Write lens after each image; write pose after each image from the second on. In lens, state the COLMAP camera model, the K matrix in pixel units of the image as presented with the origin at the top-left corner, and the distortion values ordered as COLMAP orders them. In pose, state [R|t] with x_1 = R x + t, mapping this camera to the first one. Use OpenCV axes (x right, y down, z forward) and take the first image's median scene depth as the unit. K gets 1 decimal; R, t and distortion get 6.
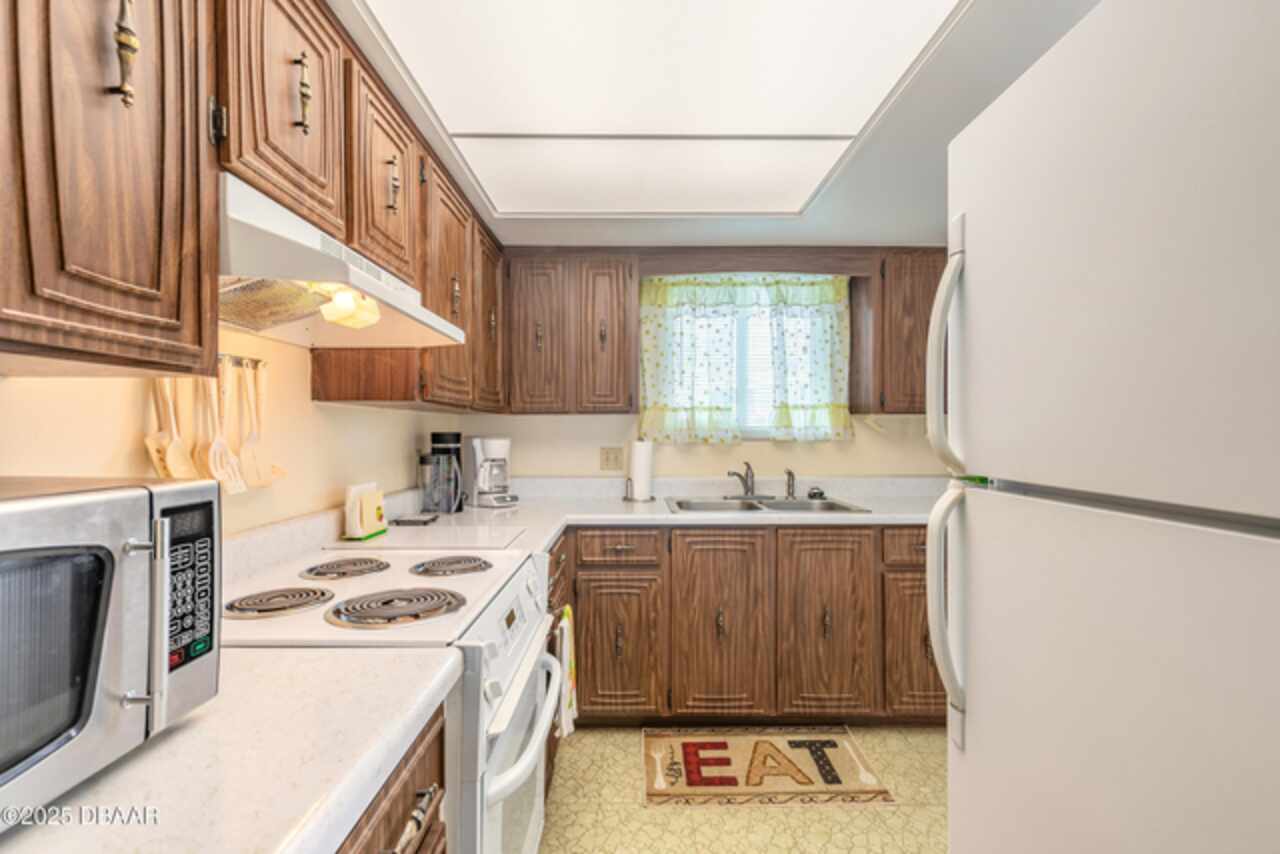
lens RADIAL K [[578.9, 0, 640.4], [0, 578.9, 431.2], [0, 0, 1]] dist [0.002998, 0.000605]
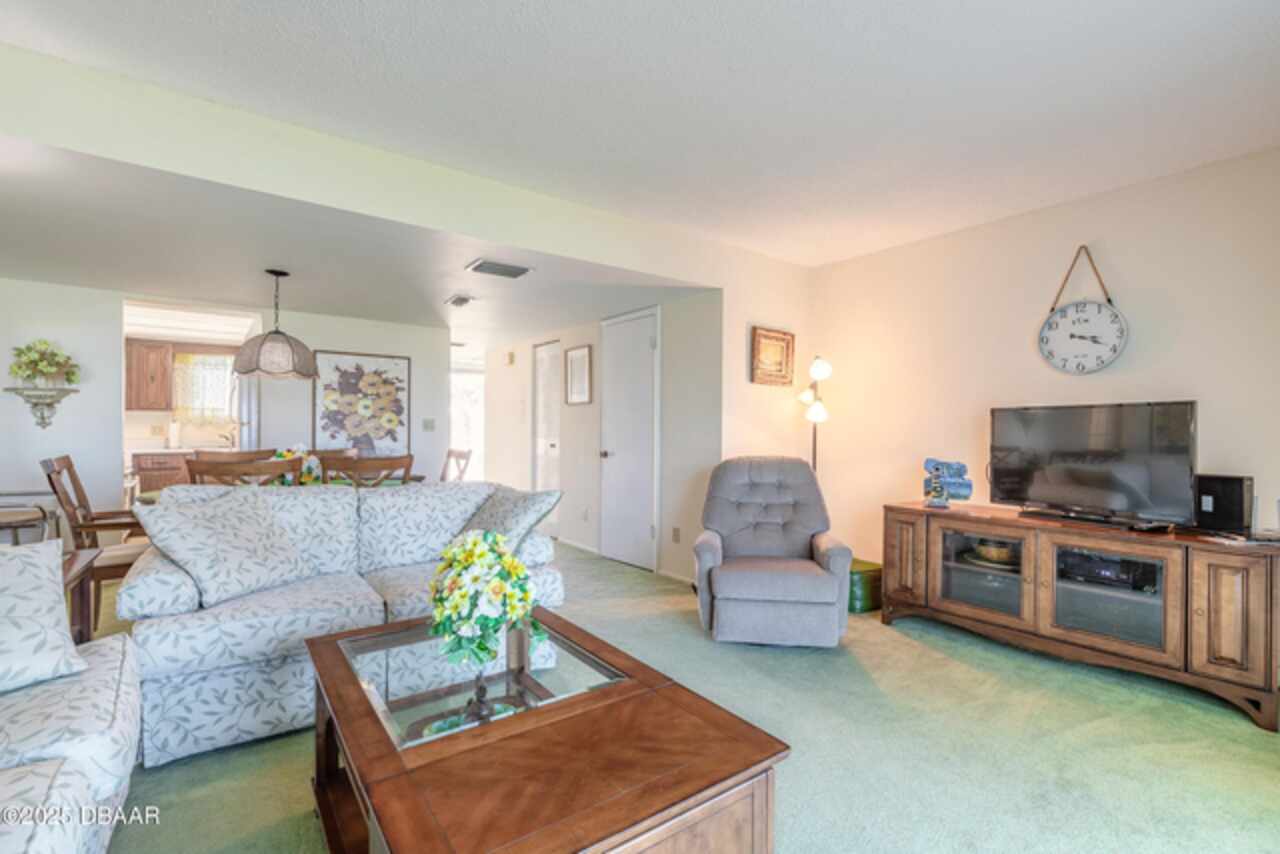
lens RADIAL K [[578.9, 0, 640.2], [0, 578.9, 432.8], [0, 0, 1]] dist [0.002998, 0.000605]
pose [[0.811159, -0.001546, 0.584823, 0.153888], [-0.005949, 0.999923, 0.010894, 0.021292], [-0.584795, -0.012316, 0.811088, -1.958486]]
